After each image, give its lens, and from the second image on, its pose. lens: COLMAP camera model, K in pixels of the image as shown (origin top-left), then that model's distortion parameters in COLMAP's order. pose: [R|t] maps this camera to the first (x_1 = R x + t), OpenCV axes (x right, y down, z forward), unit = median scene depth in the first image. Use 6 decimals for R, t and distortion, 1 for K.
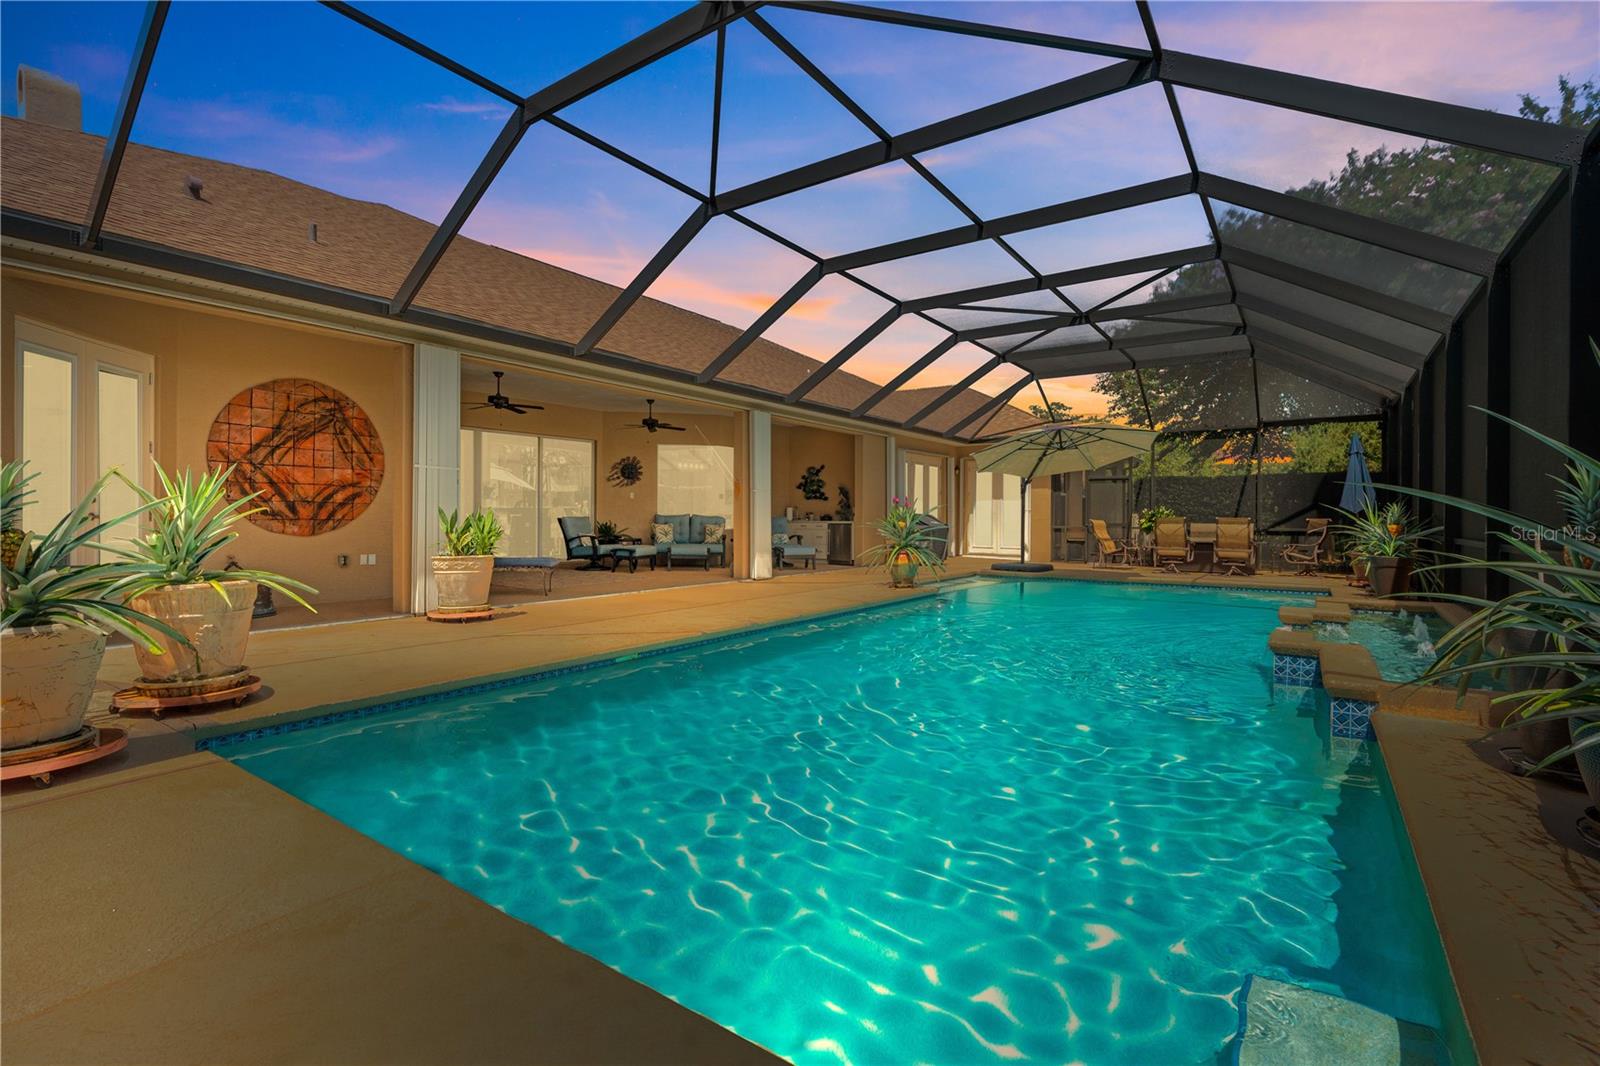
lens RADIAL K [[721.7, 0, 800.0], [0, 721.7, 533.0], [0, 0, 1]] dist [-0.001232, -0.000165]
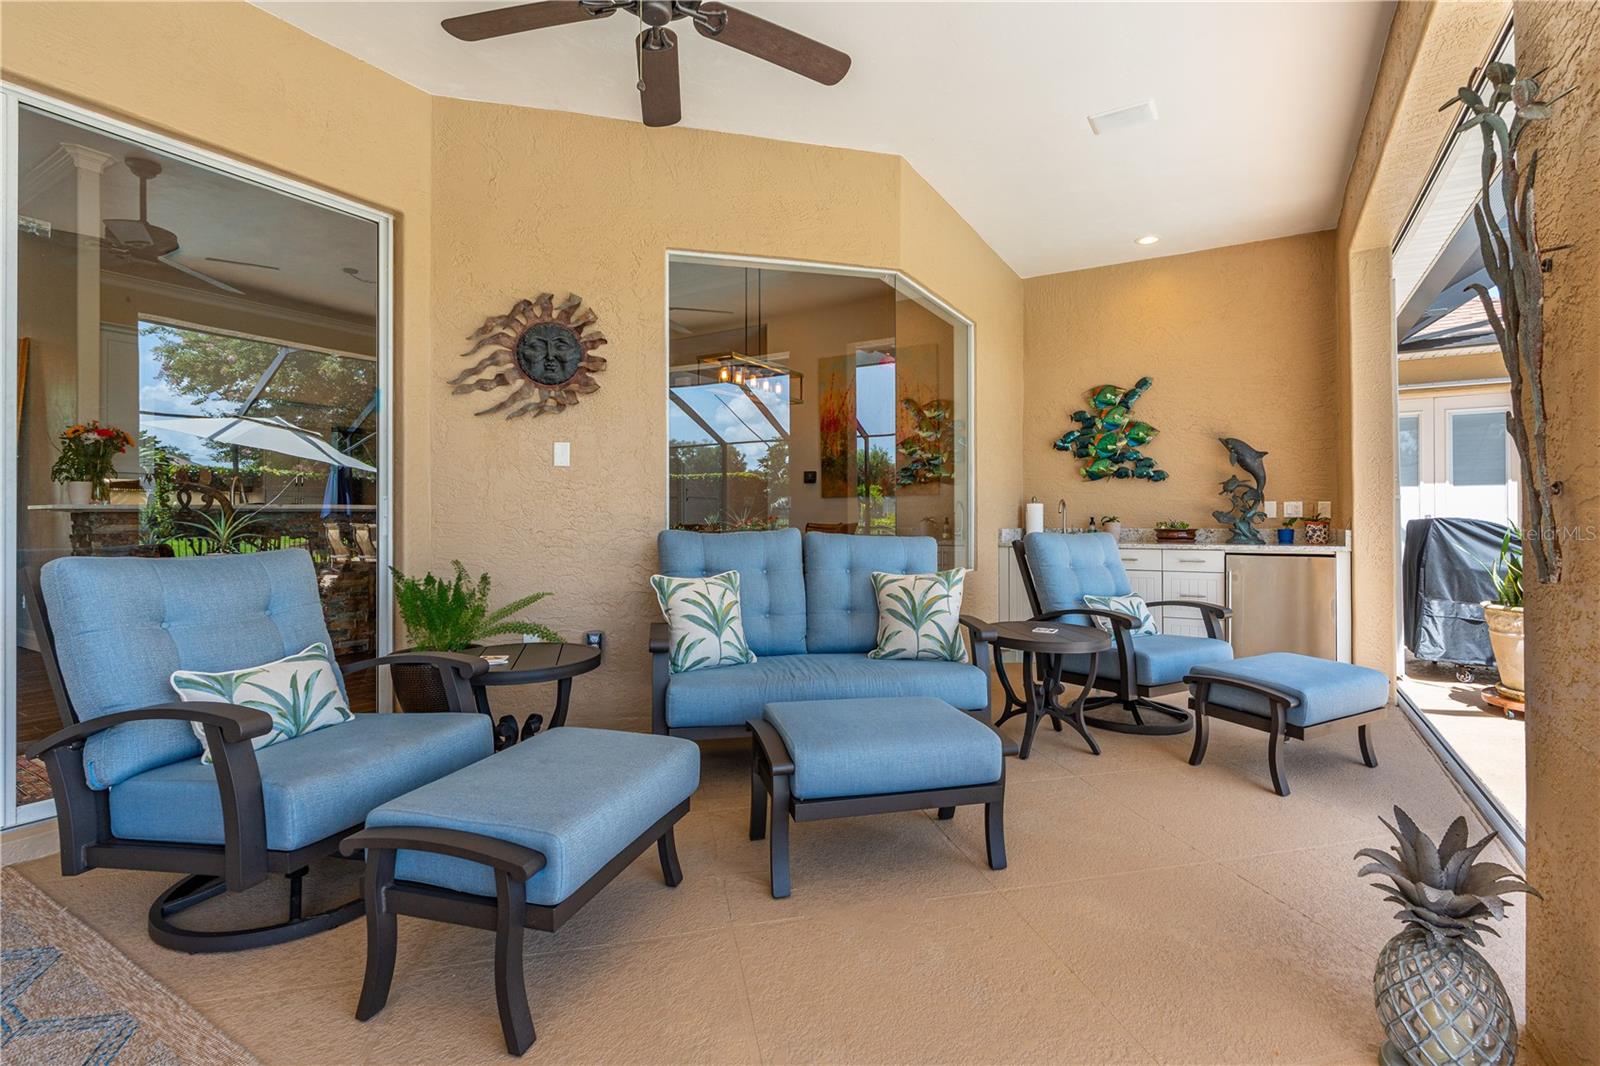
lens RADIAL K [[726.6, 0, 830.5], [0, 726.6, 517.8], [0, 0, 1]] dist [-0.000435, 0.000009]
pose [[0.996360, -0.007707, 0.084892, -0.149848], [0.009757, 0.999670, -0.023759, -0.021892], [-0.084681, 0.024501, 0.996107, 0.685781]]
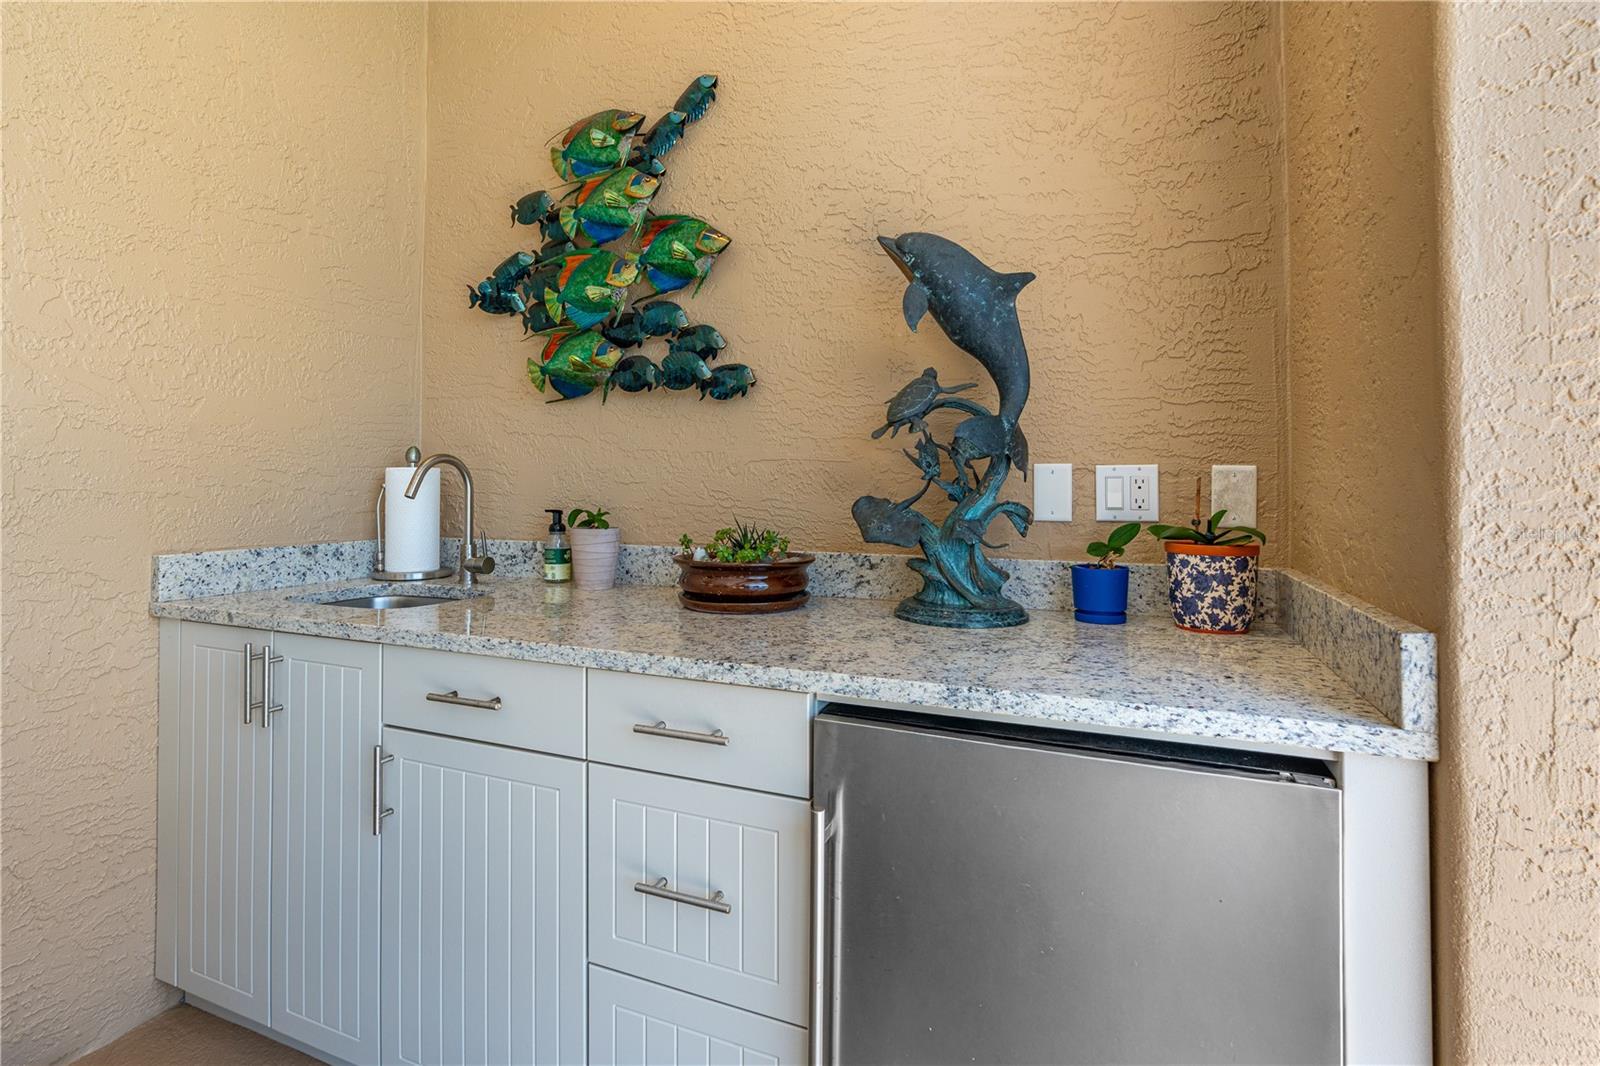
lens RADIAL K [[731.3, 0, 803.0], [0, 731.3, 476.7], [0, 0, 1]] dist [-0.001048, -0.000044]
pose [[0.978260, -0.004024, 0.207342, 0.024383], [0.011293, 0.999362, -0.033886, -0.030672], [-0.207073, 0.035491, 0.977681, 0.909596]]
